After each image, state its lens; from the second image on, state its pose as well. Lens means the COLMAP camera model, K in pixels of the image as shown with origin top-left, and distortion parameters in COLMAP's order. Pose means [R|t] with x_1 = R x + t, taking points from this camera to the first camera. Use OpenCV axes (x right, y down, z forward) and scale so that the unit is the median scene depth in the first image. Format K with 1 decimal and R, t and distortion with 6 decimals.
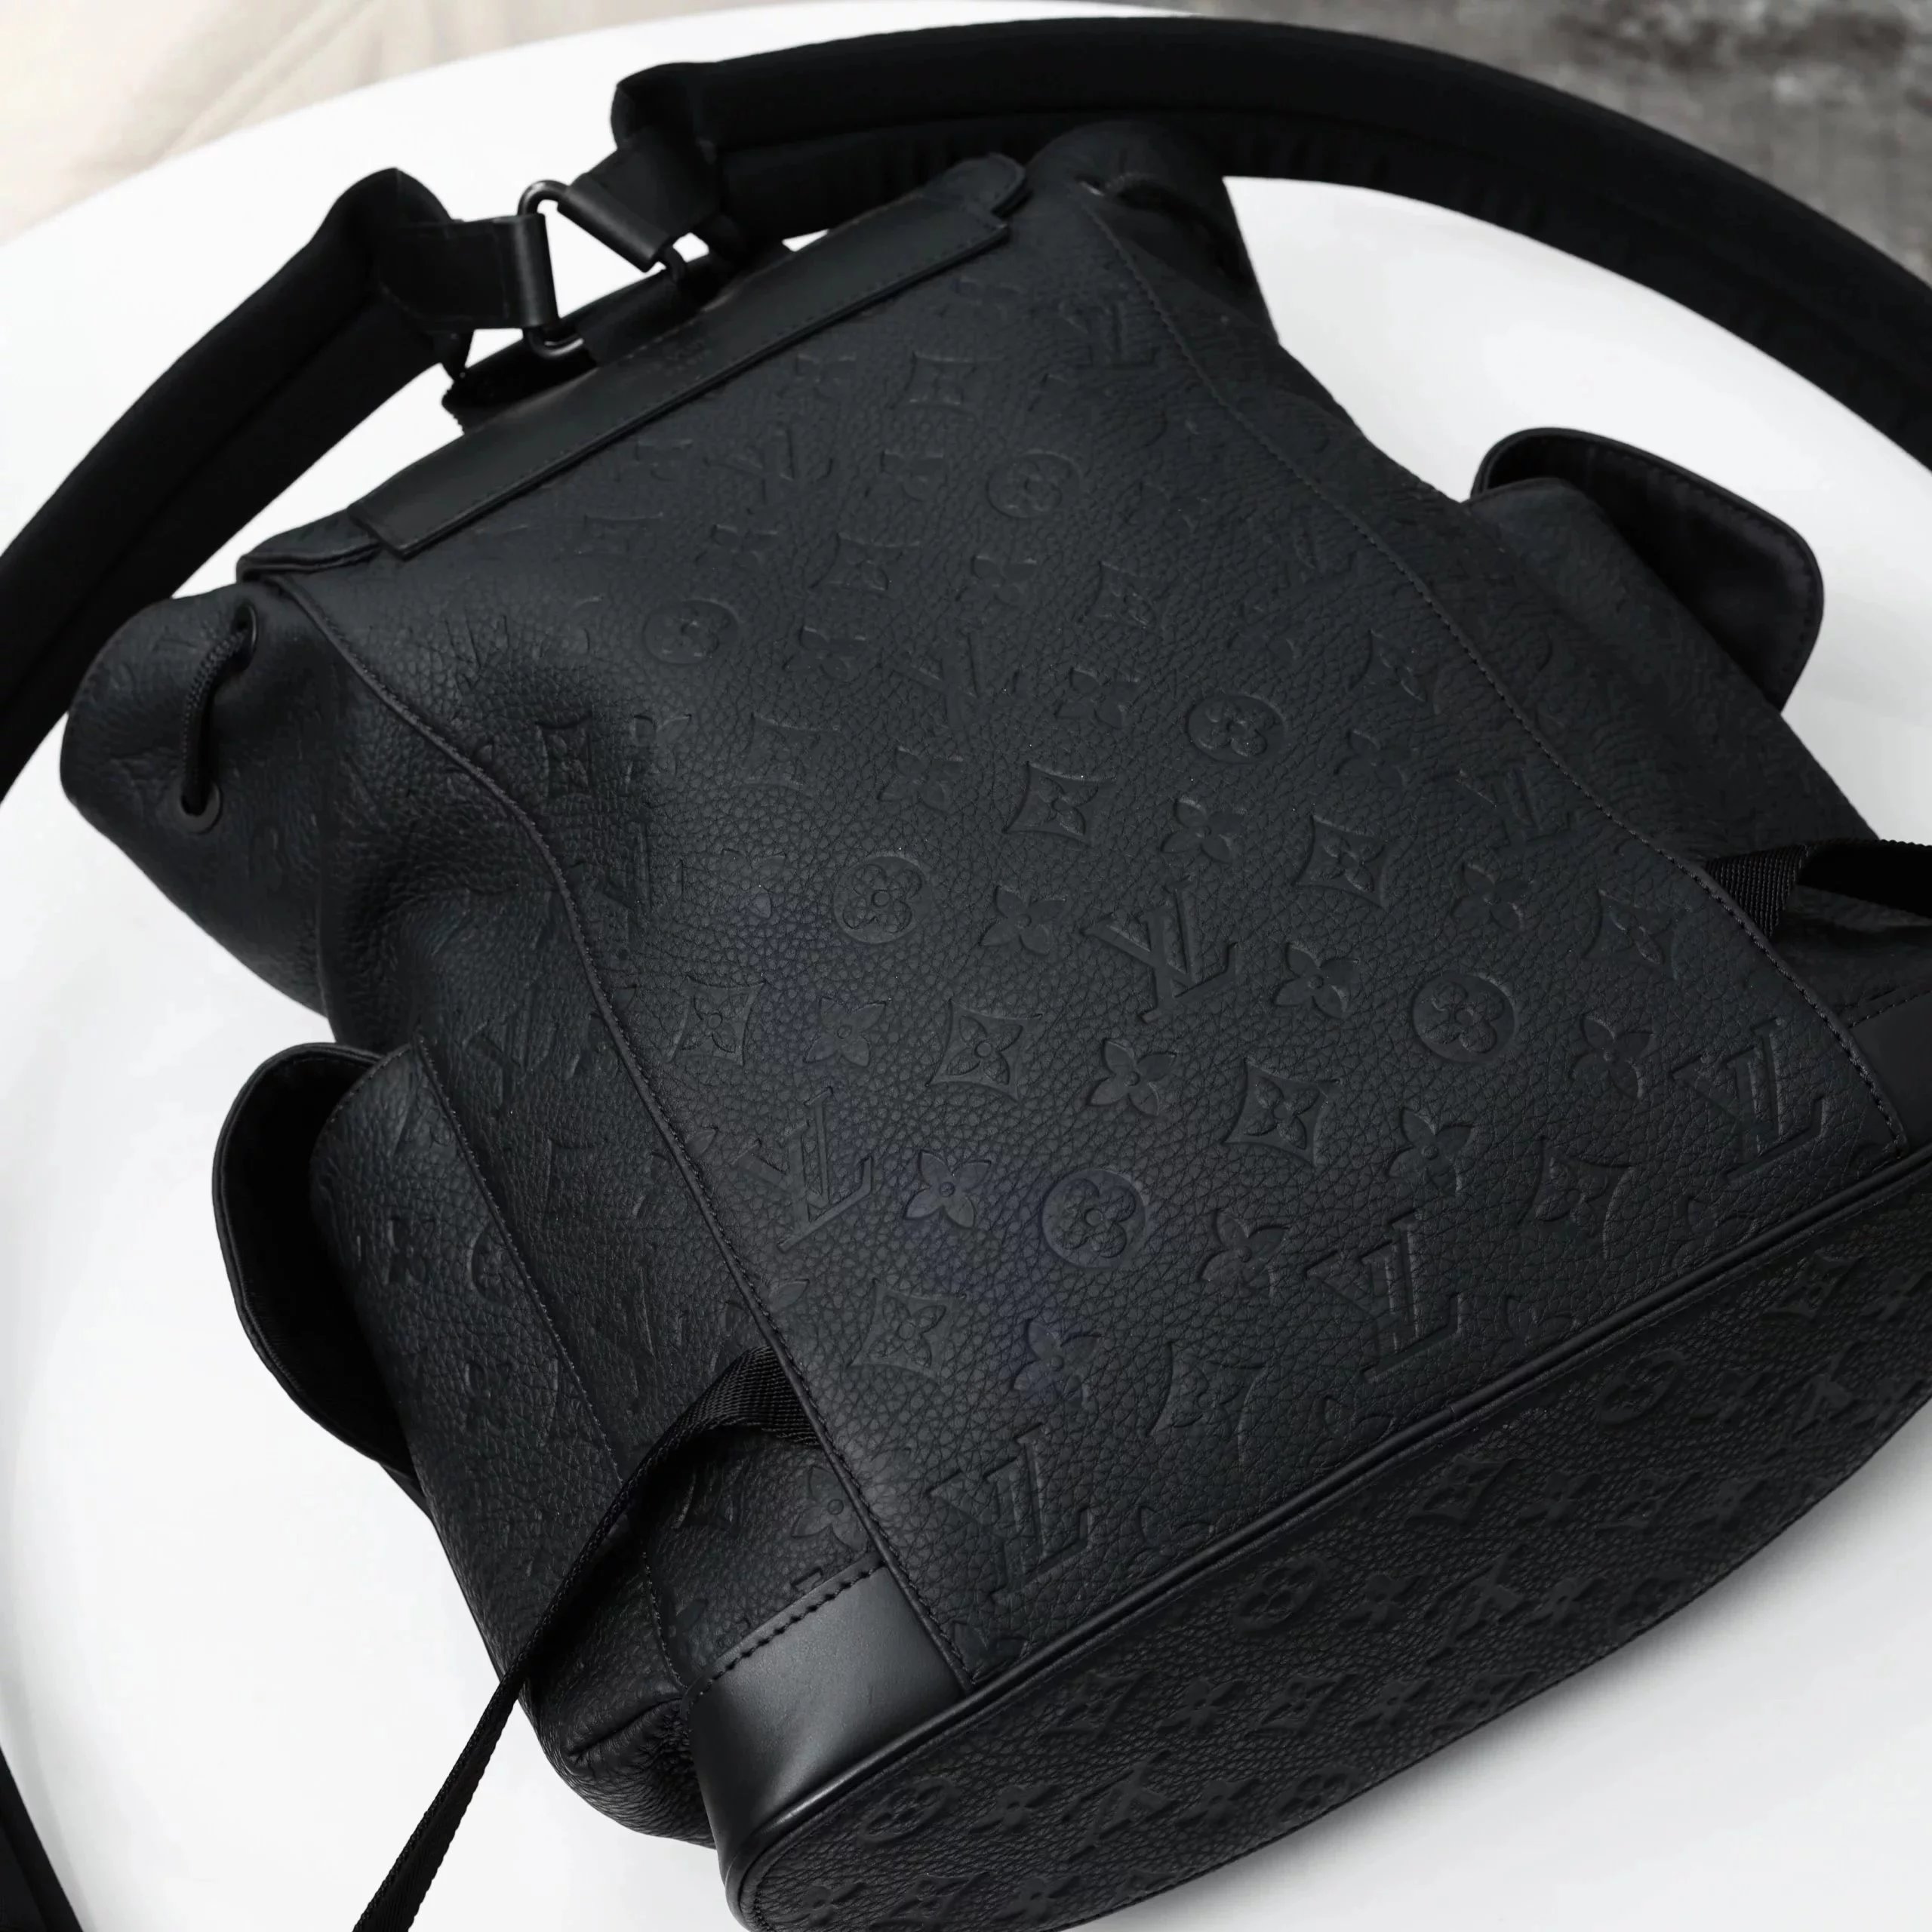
lens RADIAL K [[4607.2, 0, 966.0], [0, 4607.2, 966.0], [0, 0, 1]] dist [-0.120919, -0.229278]
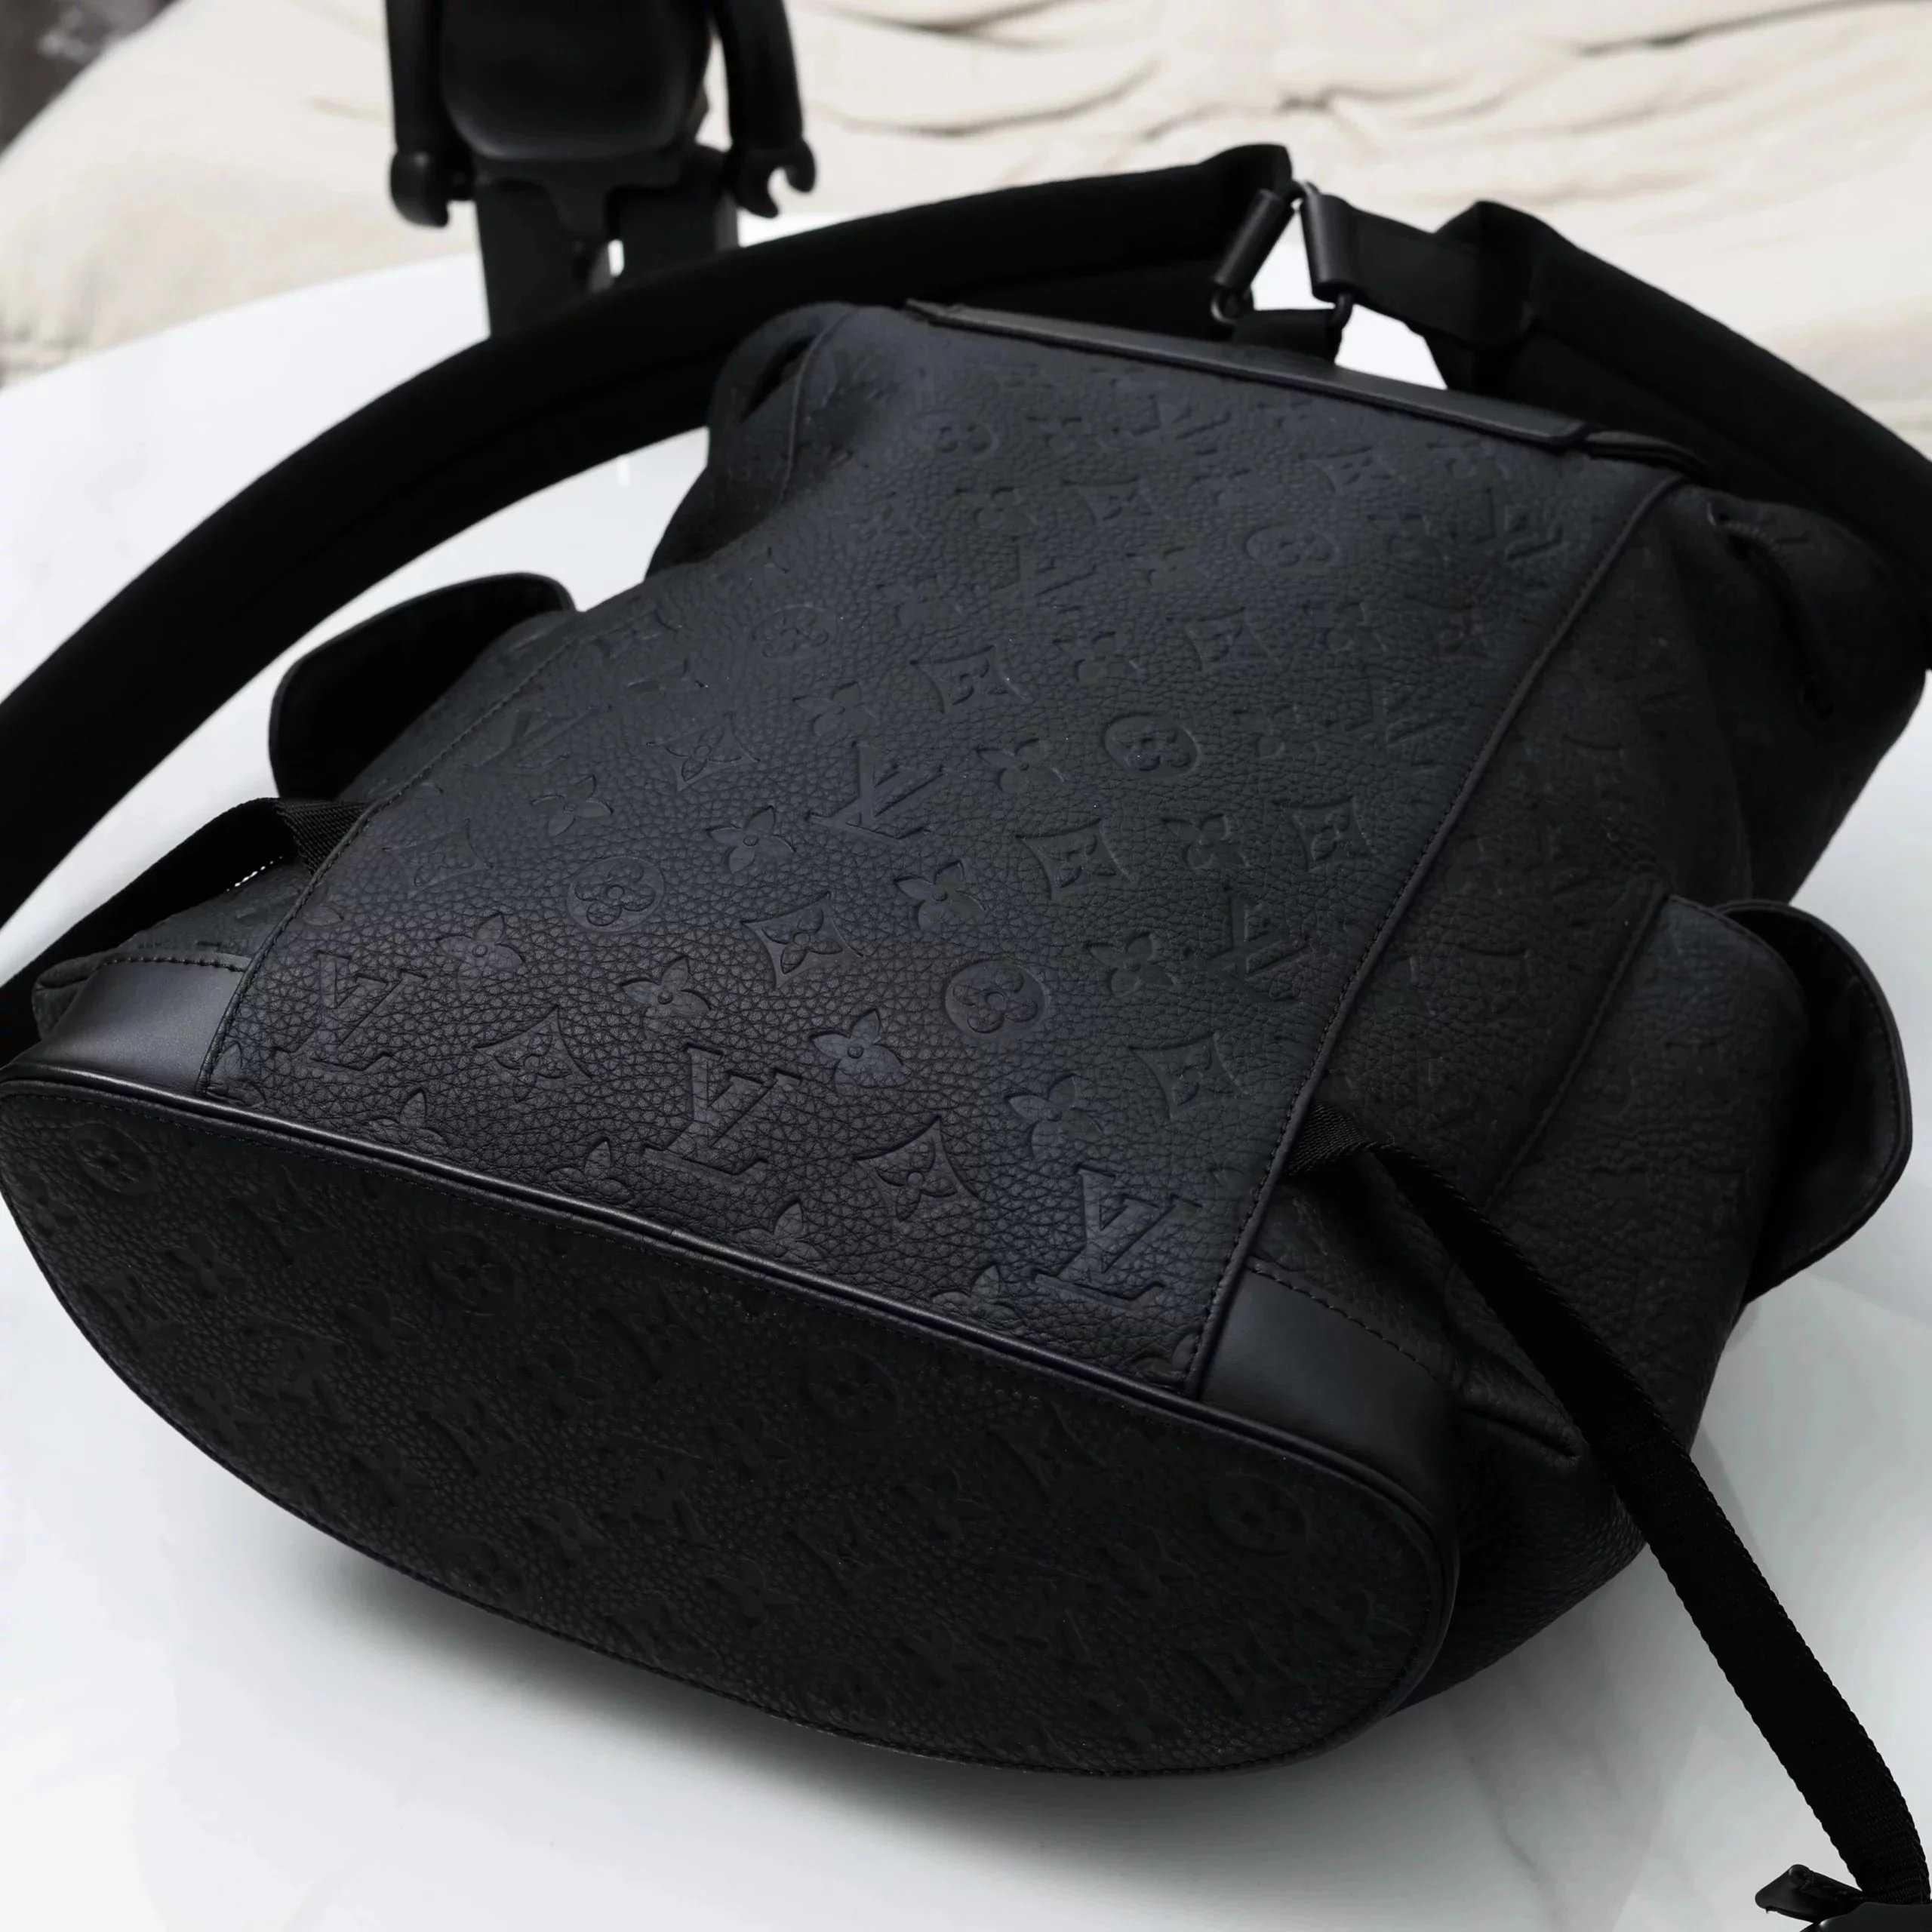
lens RADIAL K [[4607.2, 0, 966.0], [0, 4607.2, 966.0], [0, 0, 1]] dist [-0.120919, -0.229278]
pose [[0.597015, 0.596104, -0.536874, 0.656919], [-0.688502, 0.724213, 0.038482, -0.029403], [0.411750, 0.346664, 0.842785, 0.150527]]
